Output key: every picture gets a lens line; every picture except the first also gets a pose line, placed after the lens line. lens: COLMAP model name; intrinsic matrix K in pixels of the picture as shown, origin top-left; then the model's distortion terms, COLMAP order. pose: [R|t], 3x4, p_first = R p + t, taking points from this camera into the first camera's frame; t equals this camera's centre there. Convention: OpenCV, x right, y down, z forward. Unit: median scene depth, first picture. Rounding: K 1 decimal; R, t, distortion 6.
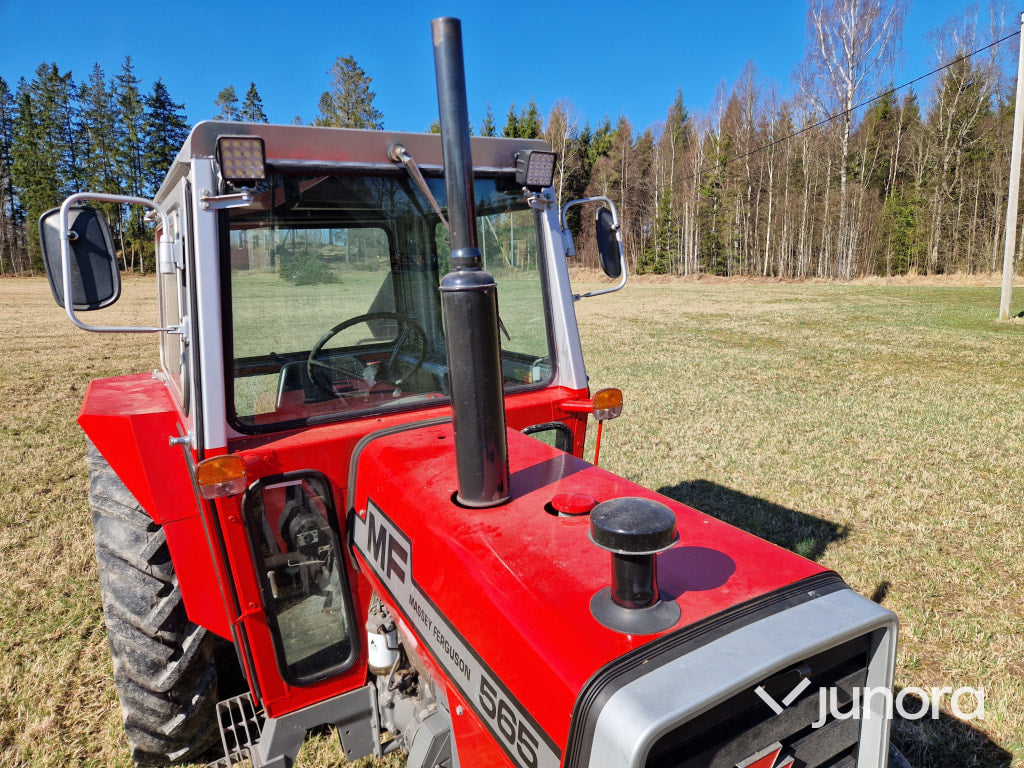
lens RADIAL K [[682.9, 0, 515.9], [0, 682.9, 379.5], [0, 0, 1]] dist [0.071962, -0.059764]
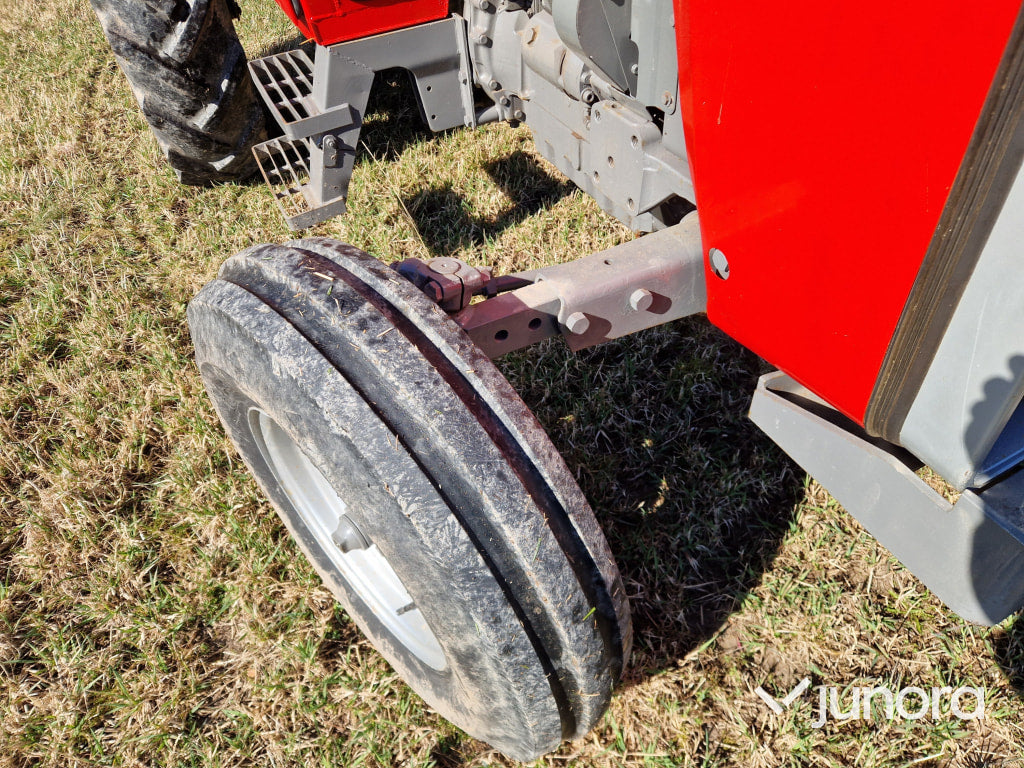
lens RADIAL K [[687.0, 0, 520.9], [0, 687.0, 384.1], [0, 0, 1]] dist [0.051113, -0.041028]
pose [[0.998798, 0.026343, -0.041336, -0.058457], [0.002497, 0.814874, 0.579633, 0.185065], [0.048953, -0.579040, 0.813828, 0.125539]]
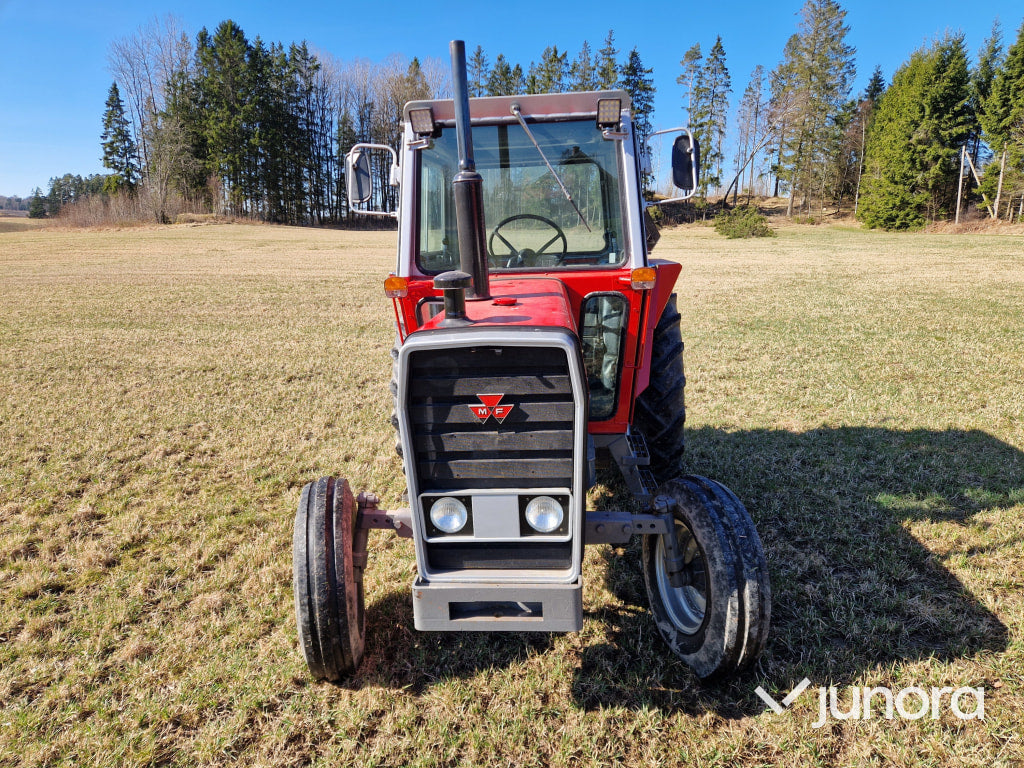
lens RADIAL K [[682.9, 0, 513.8], [0, 682.9, 372.2], [0, 0, 1]] dist [0.071962, -0.059764]
pose [[0.811793, 0.131917, -0.568849, 0.424792], [-0.102116, 0.991208, 0.084136, 0.077920], [0.574947, -0.010212, 0.818127, -0.177643]]
